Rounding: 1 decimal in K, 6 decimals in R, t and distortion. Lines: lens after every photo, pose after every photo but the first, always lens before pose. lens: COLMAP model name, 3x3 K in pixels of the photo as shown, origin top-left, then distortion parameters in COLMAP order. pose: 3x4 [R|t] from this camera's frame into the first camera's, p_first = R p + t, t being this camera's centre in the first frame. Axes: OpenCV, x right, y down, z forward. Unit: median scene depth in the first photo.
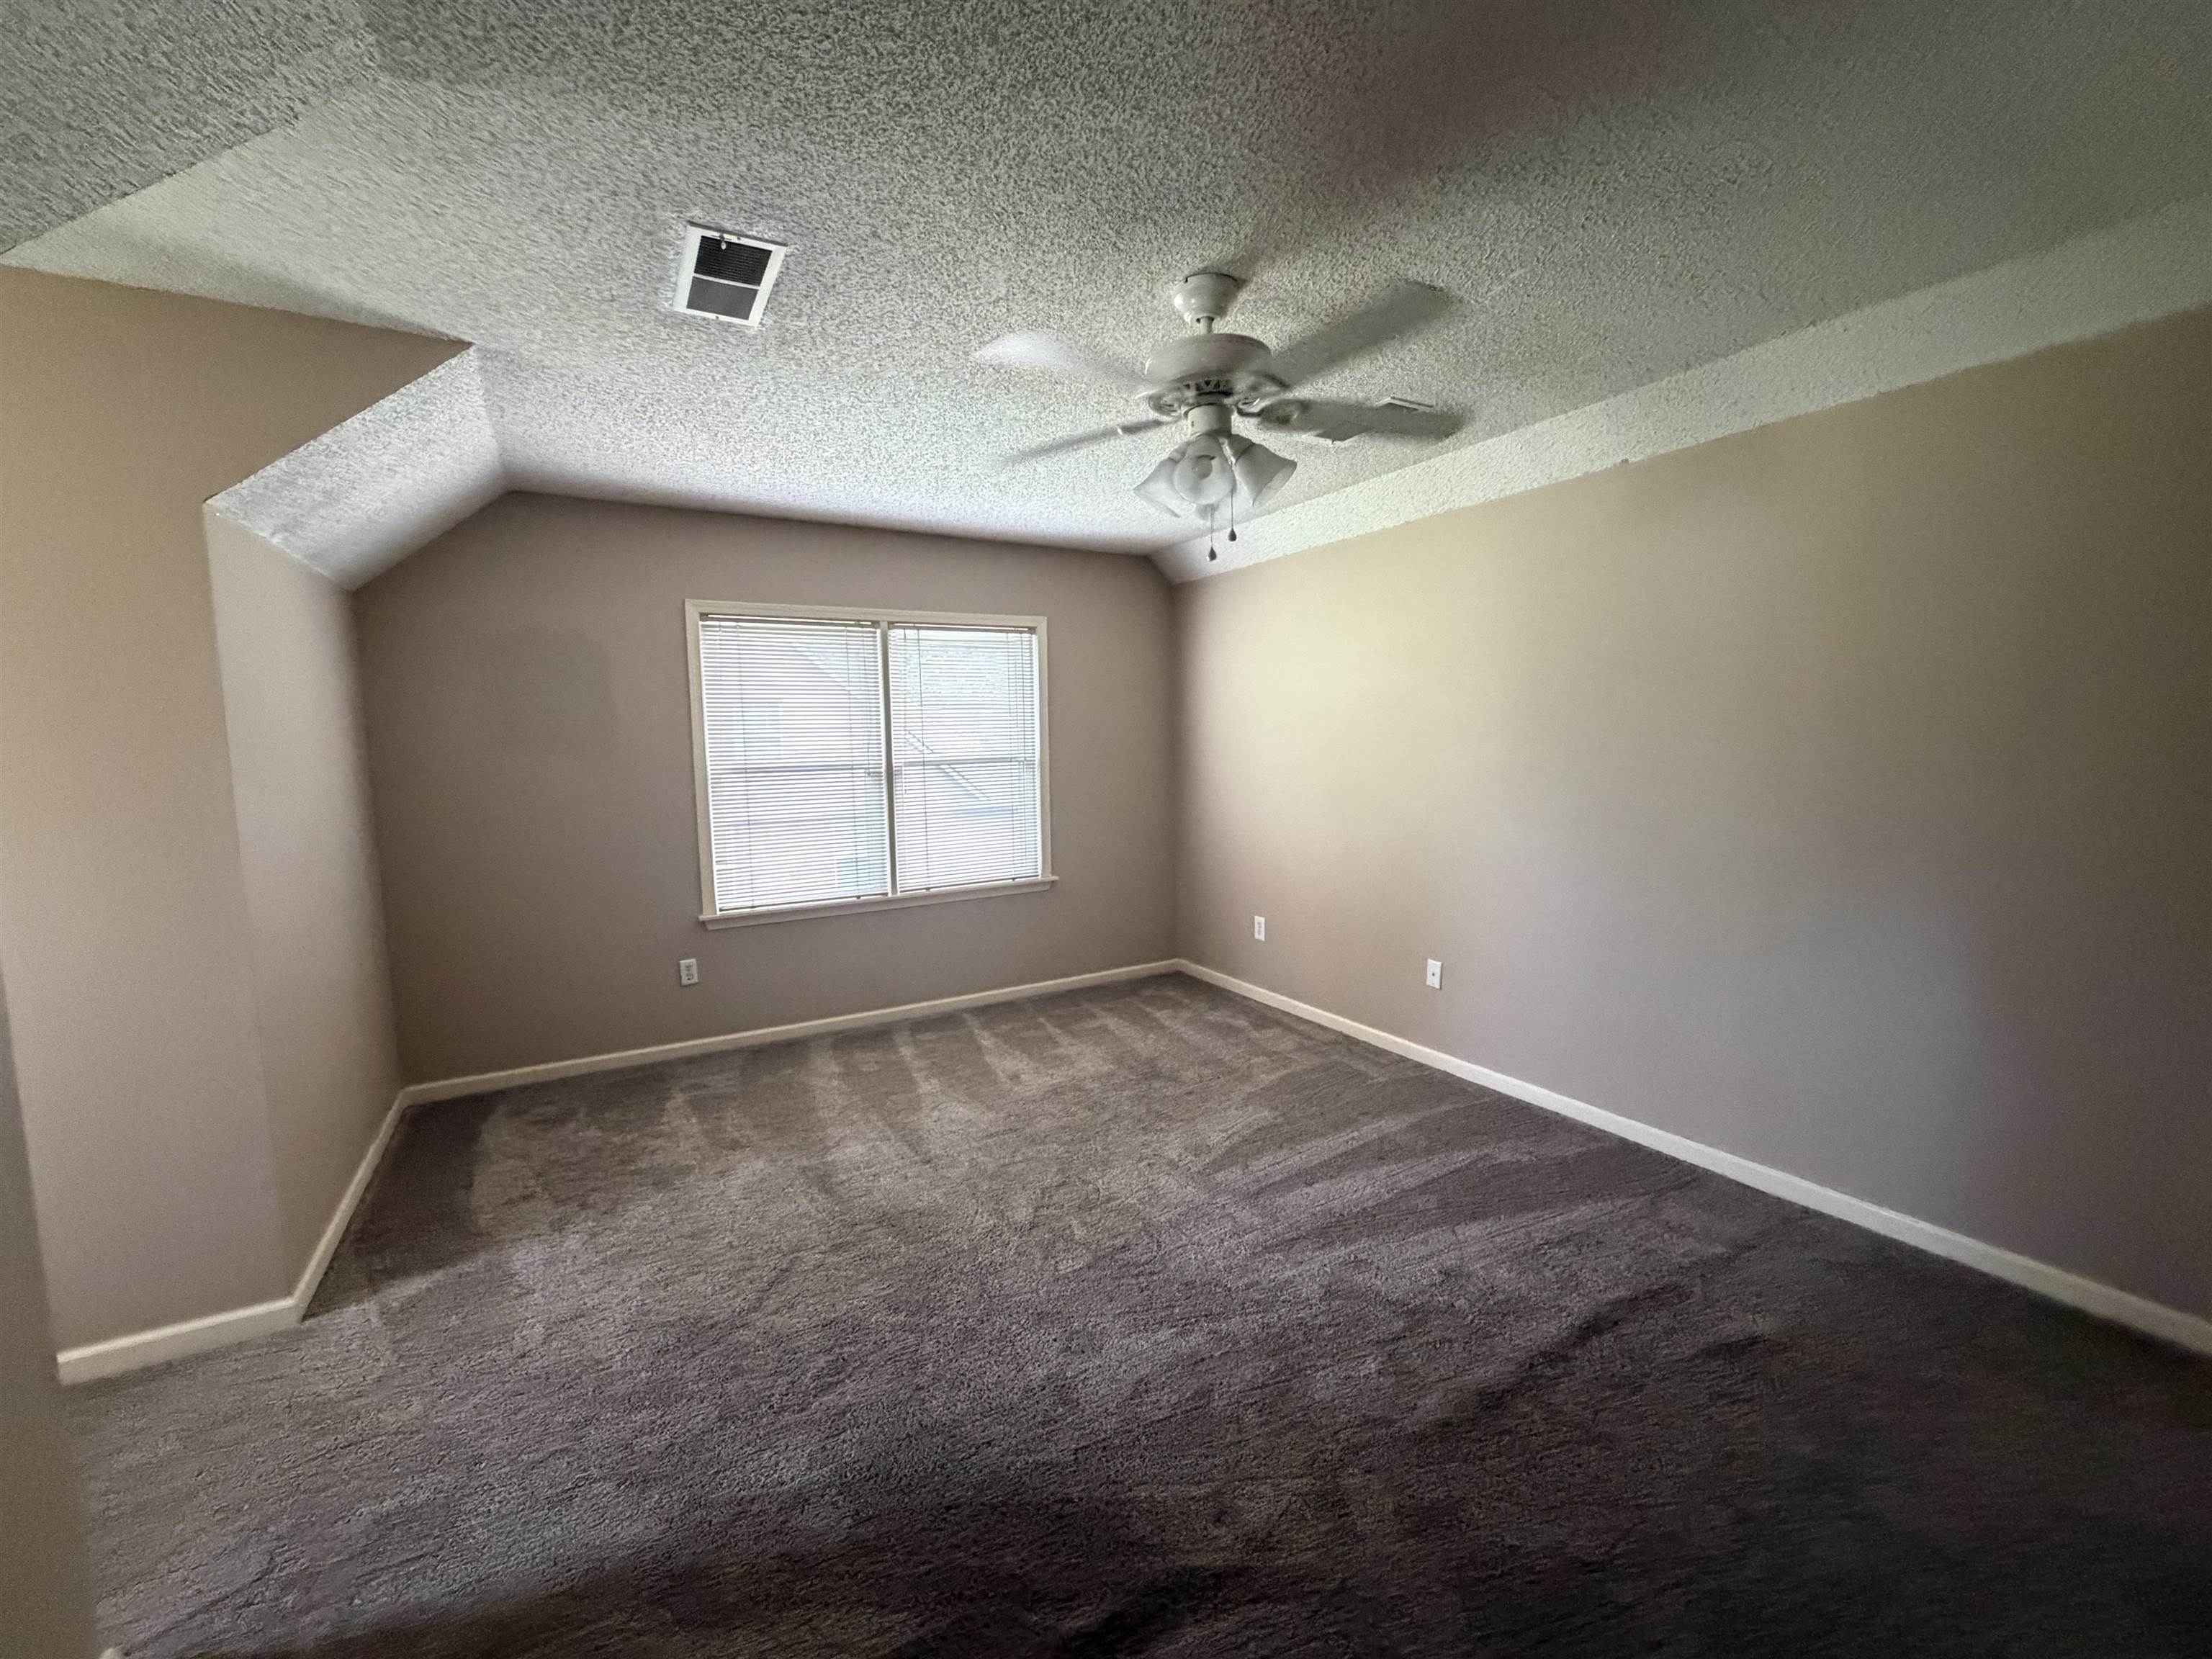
lens RADIAL K [[883.8, 0, 1099.2], [0, 883.8, 831.3], [0, 0, 1]] dist [-0.000679, -0.000044]
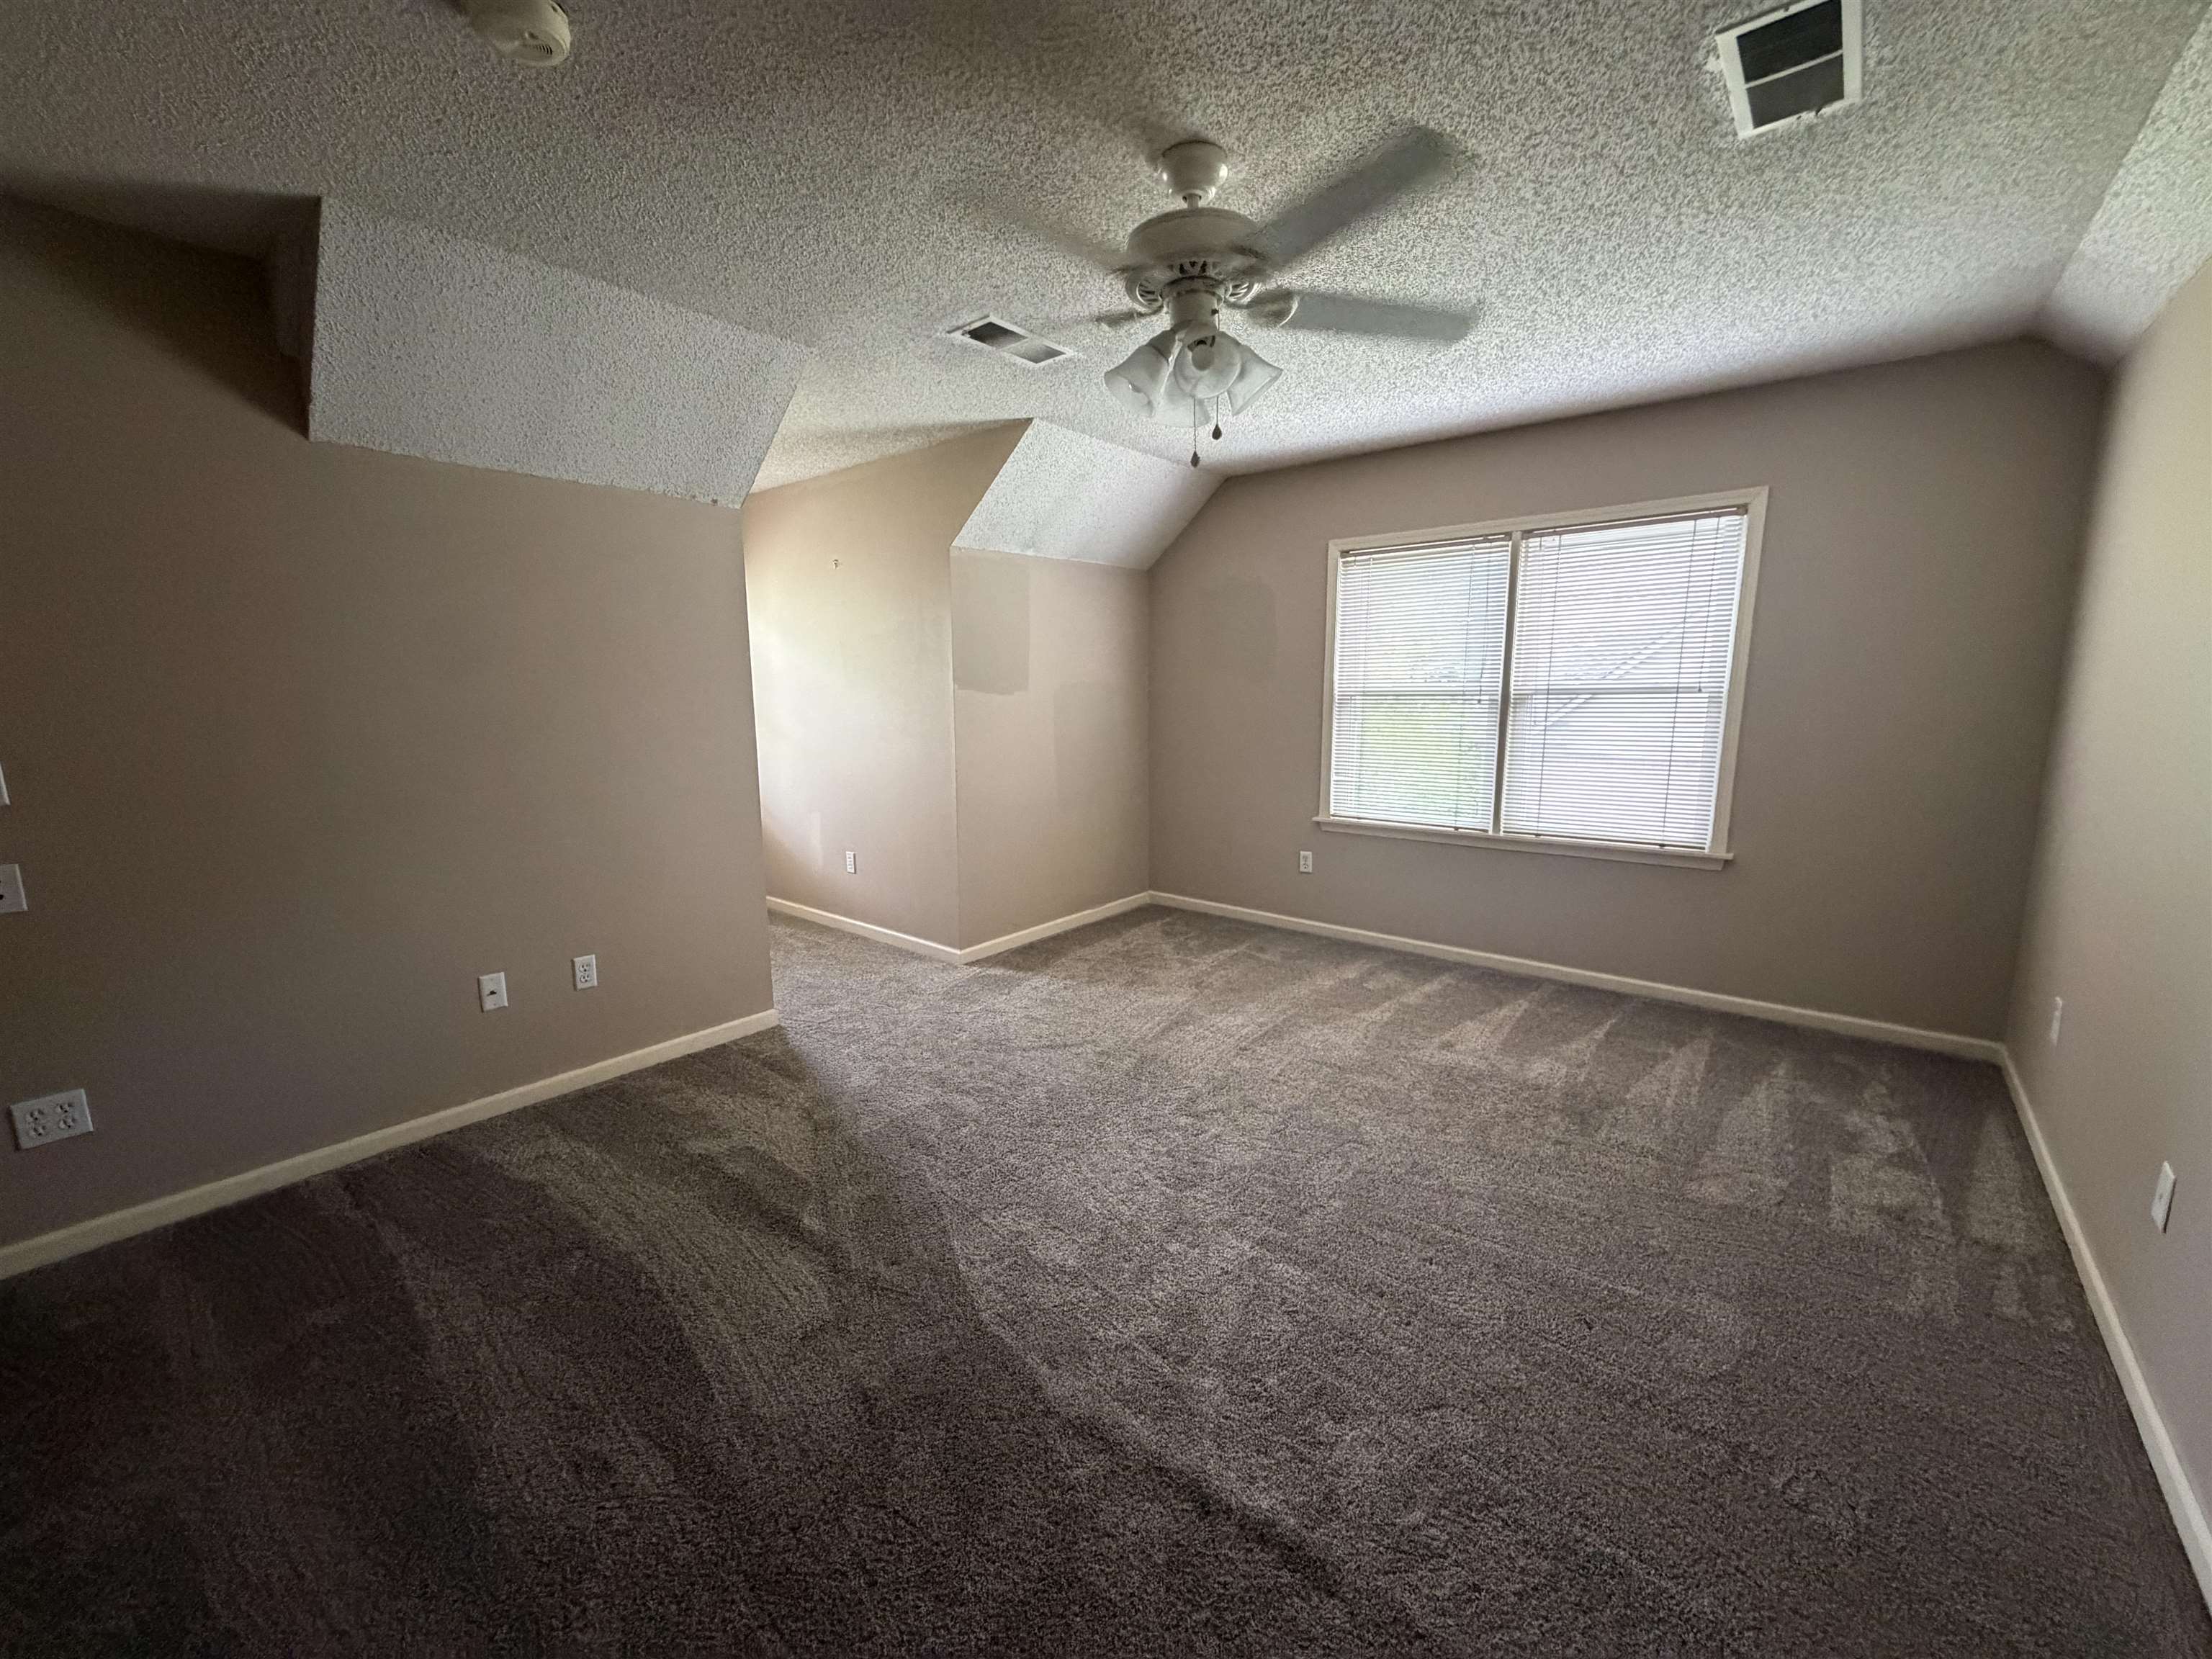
lens RADIAL K [[883.8, 0, 1099.2], [0, 883.8, 831.3], [0, 0, 1]] dist [-0.000679, -0.000044]
pose [[0.345112, 0.171787, -0.922706, 0.543302], [-0.093374, 0.984514, 0.148371, -0.033096], [0.933905, 0.034953, 0.355808, 0.319778]]
